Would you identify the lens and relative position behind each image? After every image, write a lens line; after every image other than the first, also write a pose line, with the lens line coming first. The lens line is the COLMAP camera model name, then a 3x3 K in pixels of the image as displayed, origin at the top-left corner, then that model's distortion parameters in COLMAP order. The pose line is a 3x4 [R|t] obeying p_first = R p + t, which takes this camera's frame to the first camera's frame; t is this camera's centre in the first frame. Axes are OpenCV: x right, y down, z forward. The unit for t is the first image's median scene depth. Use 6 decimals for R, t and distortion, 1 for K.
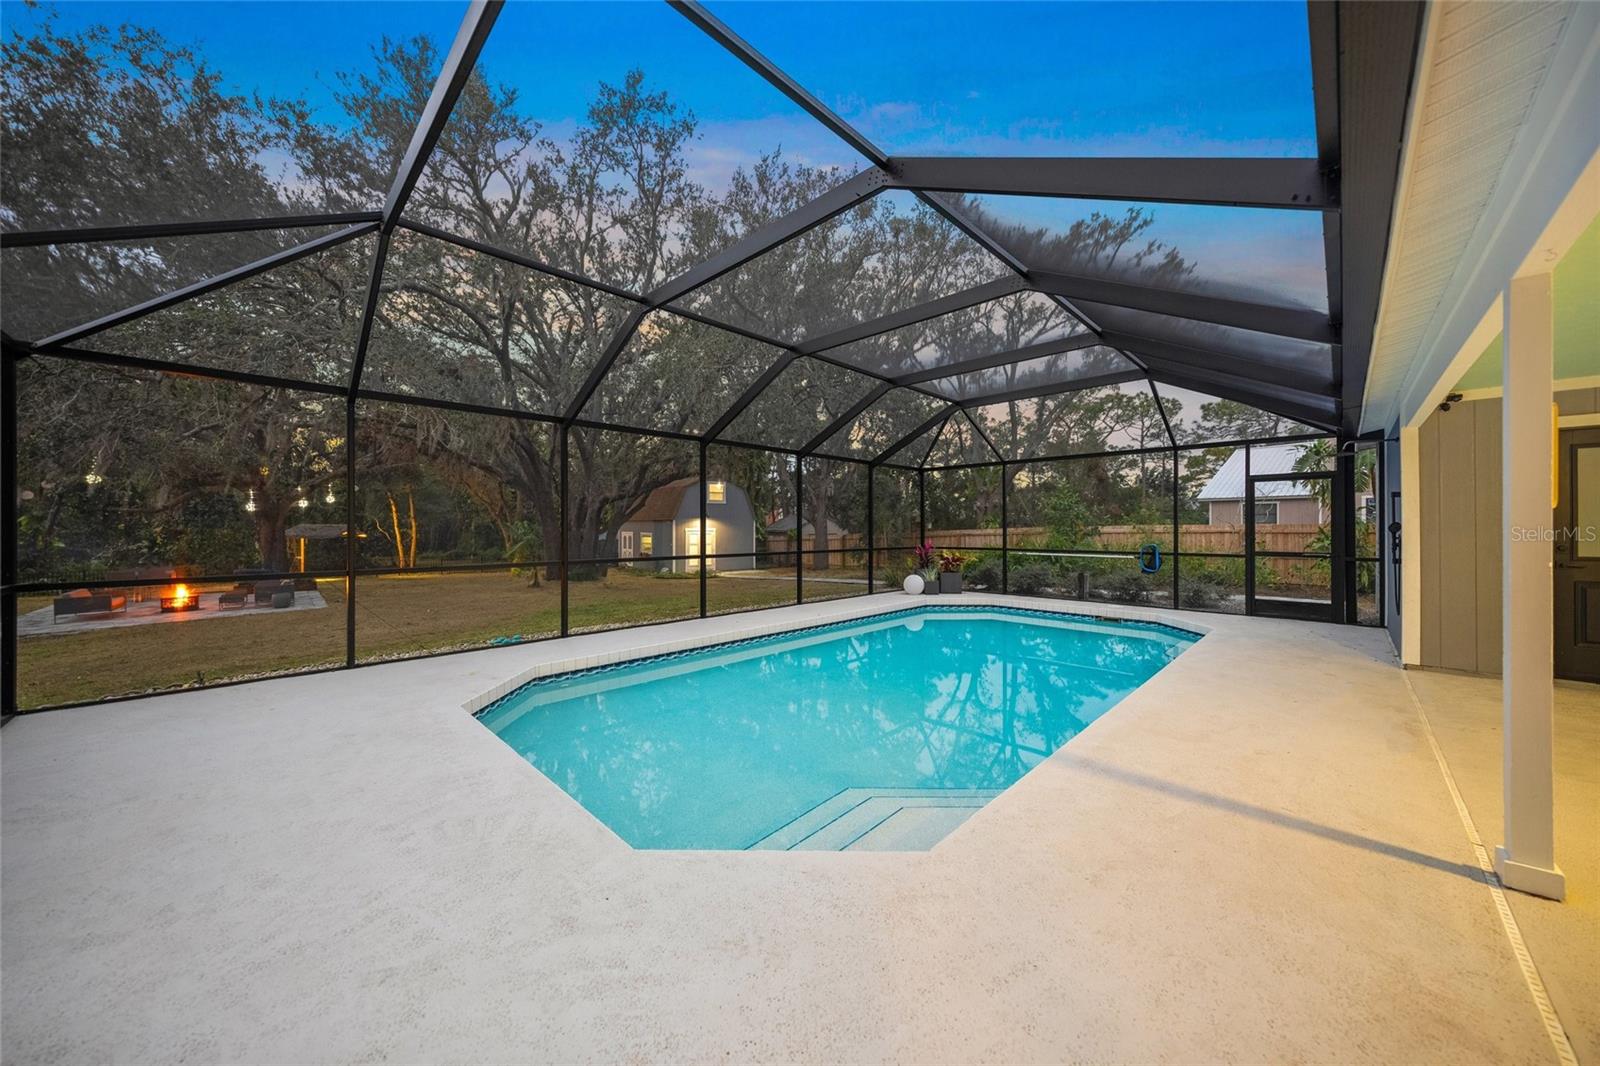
lens RADIAL K [[546.6, 0, 790.3], [0, 546.6, 523.3], [0, 0, 1]] dist [0.000251, 0.000097]
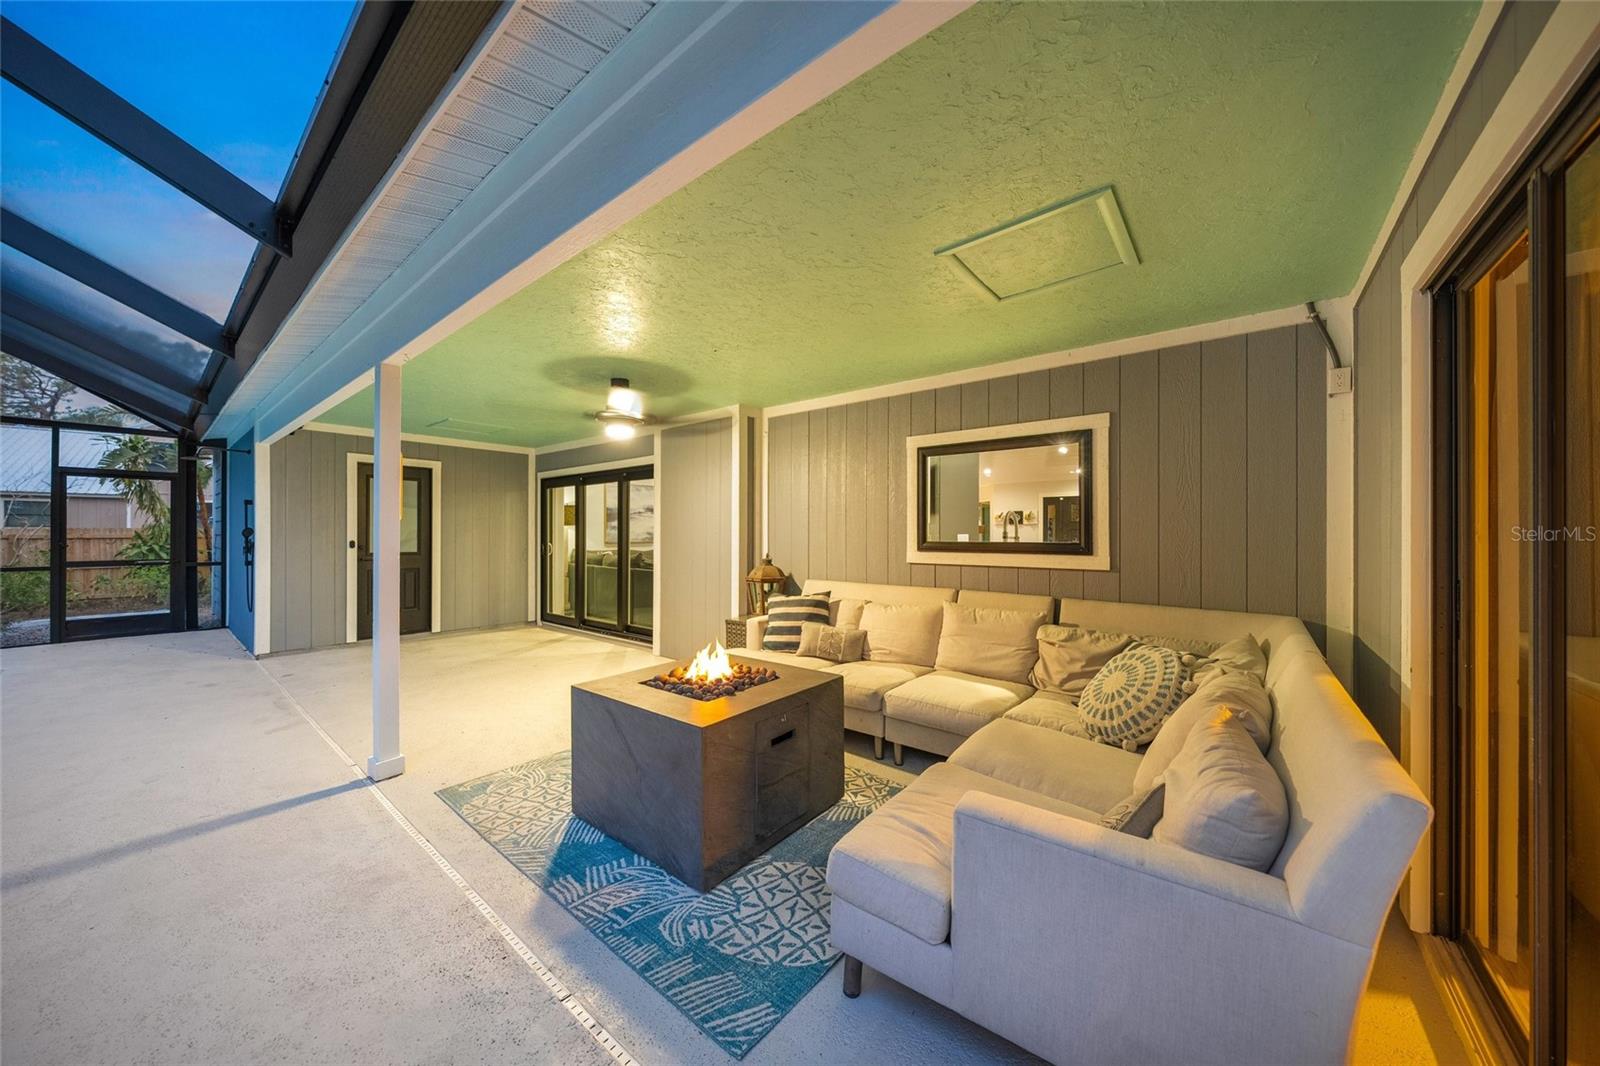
lens RADIAL K [[541.2, 0, 803.8], [0, 541.2, 530.5], [0, 0, 1]] dist [-0.000761, 0.000051]
pose [[-0.109433, 0.004249, 0.993985, -0.078958], [-0.009122, 0.999944, -0.005279, -0.000467], [-0.993952, -0.009645, -0.109388, 0.013696]]
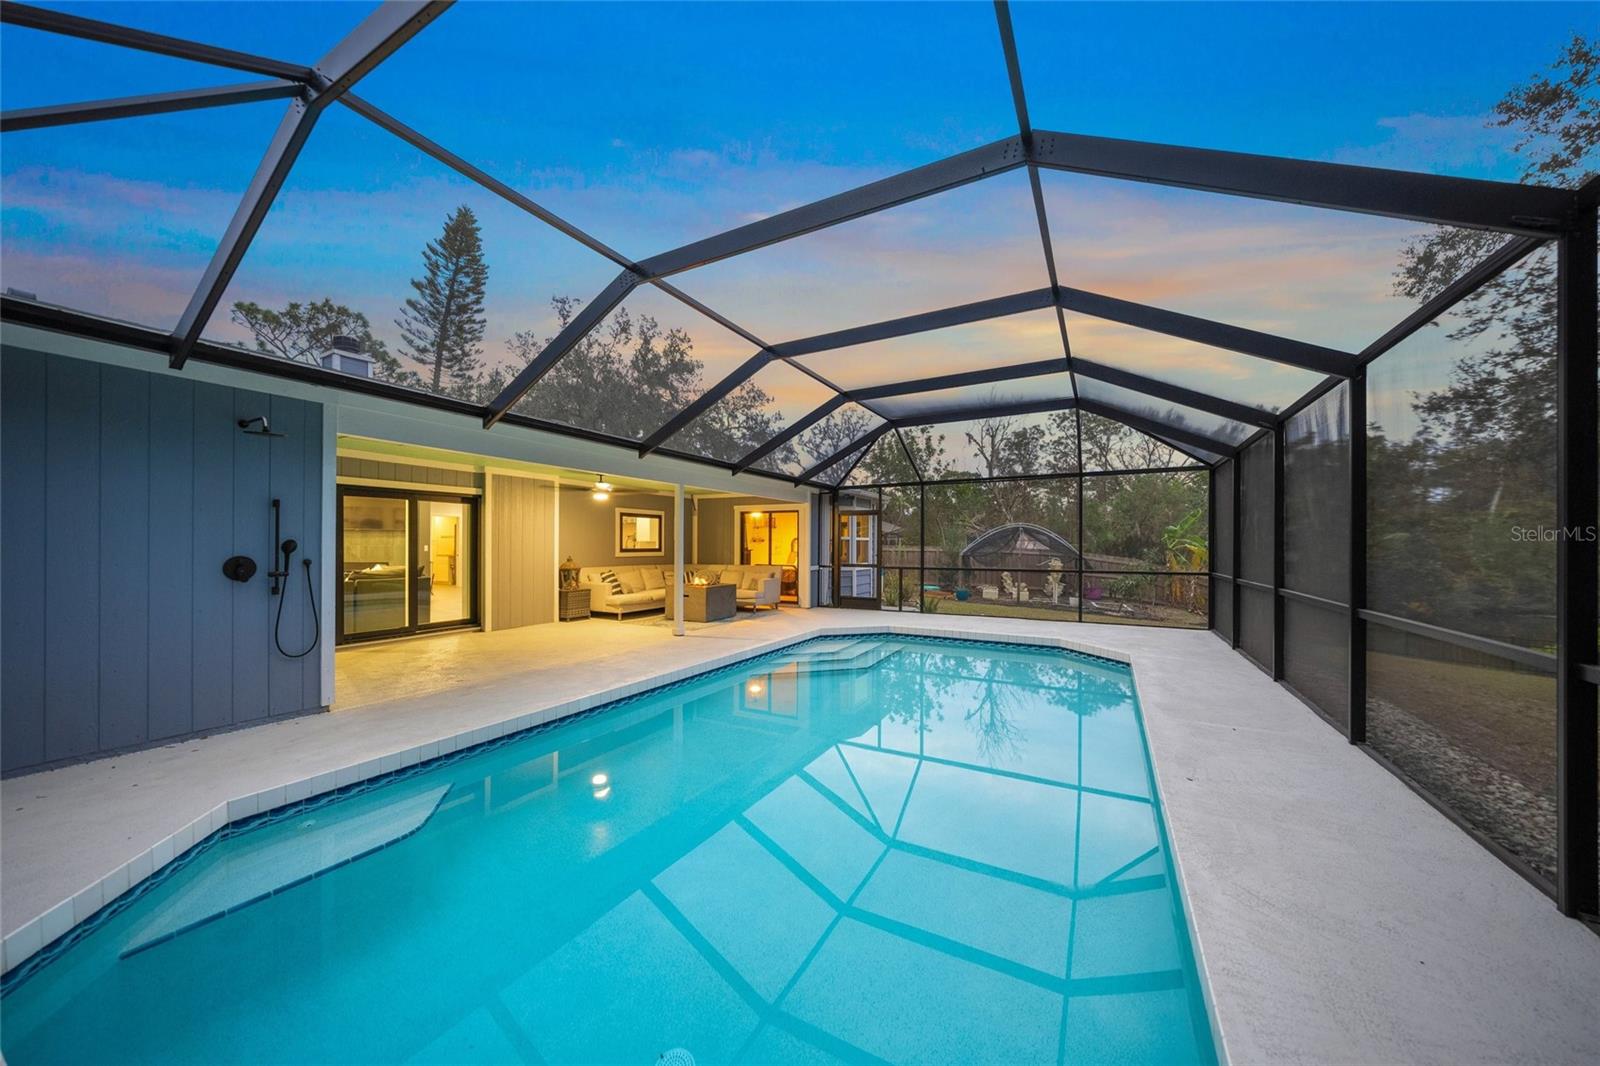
lens RADIAL K [[562.1, 0, 798.5], [0, 562.1, 543.4], [0, 0, 1]] dist [-0.000254, 0.000012]
pose [[-0.963252, -0.003950, -0.268571, 0.515498], [-0.001322, 0.999949, -0.009964, 0.008488], [0.268597, -0.009243, -0.963208, 1.729120]]
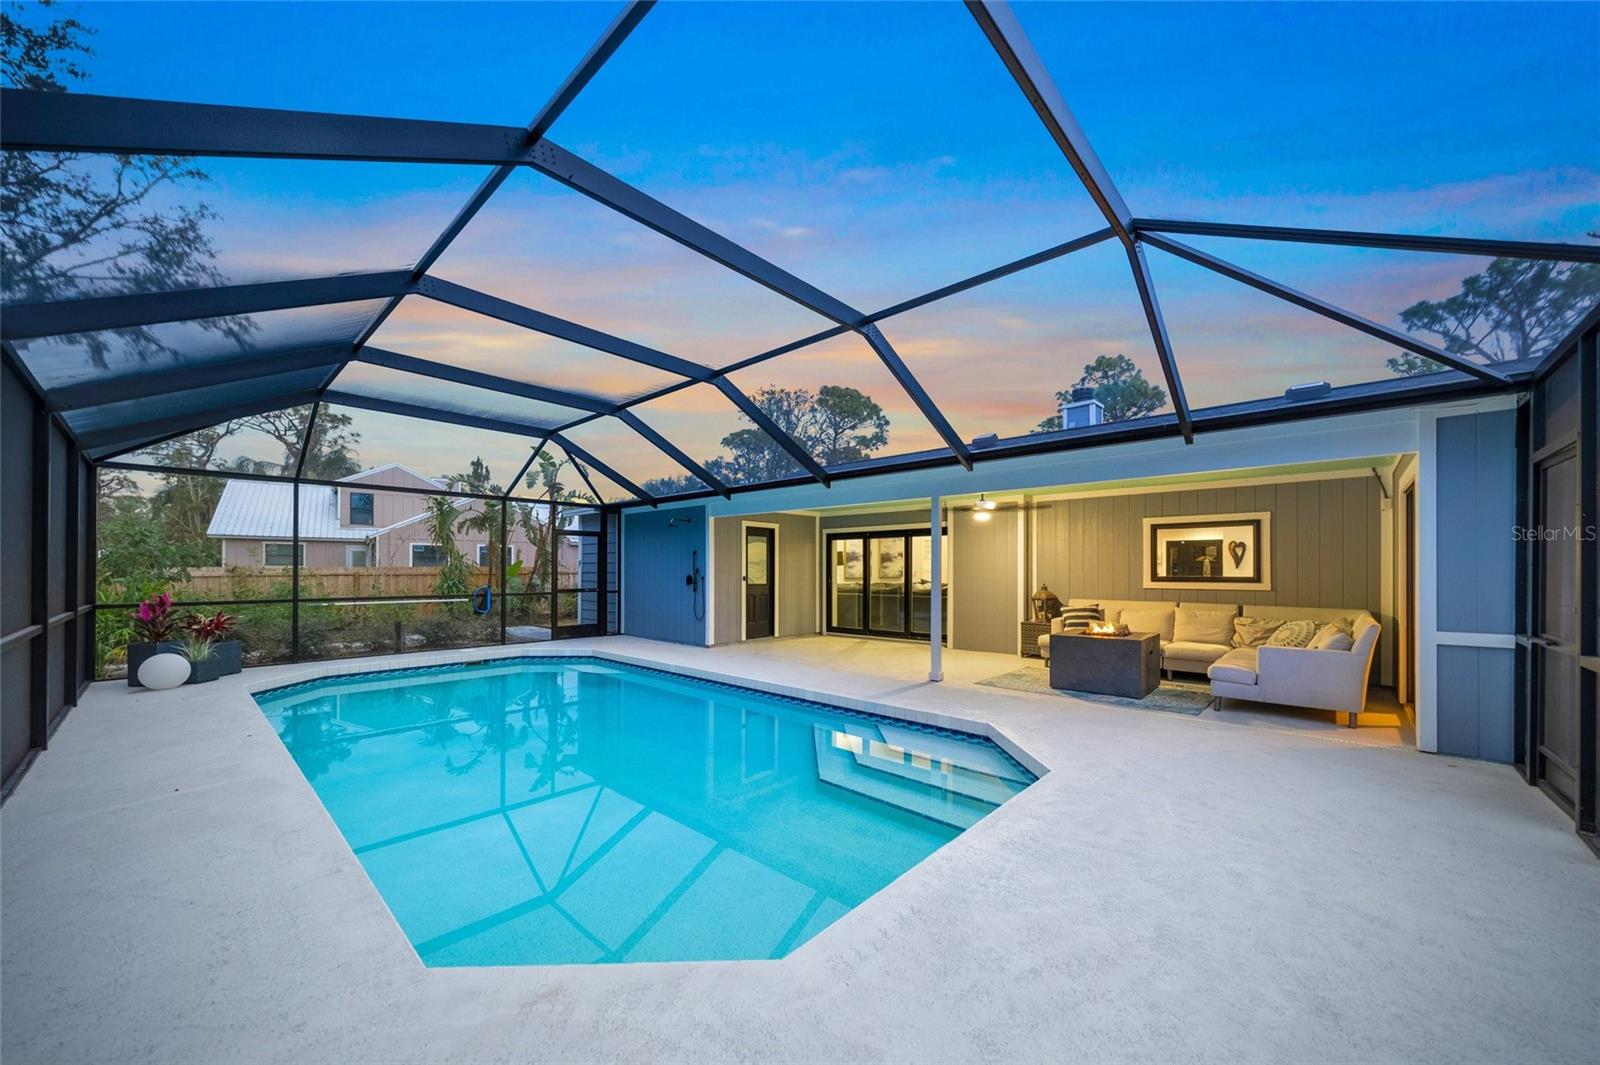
lens RADIAL K [[588.6, 0, 792.2], [0, 588.6, 566.7], [0, 0, 1]] dist [-0.001140, -0.000147]
pose [[-0.039395, 0.005867, 0.999206, -0.732055], [-0.009133, 0.999939, -0.006232, 0.002338], [-0.999182, -0.009372, -0.039339, 0.672979]]
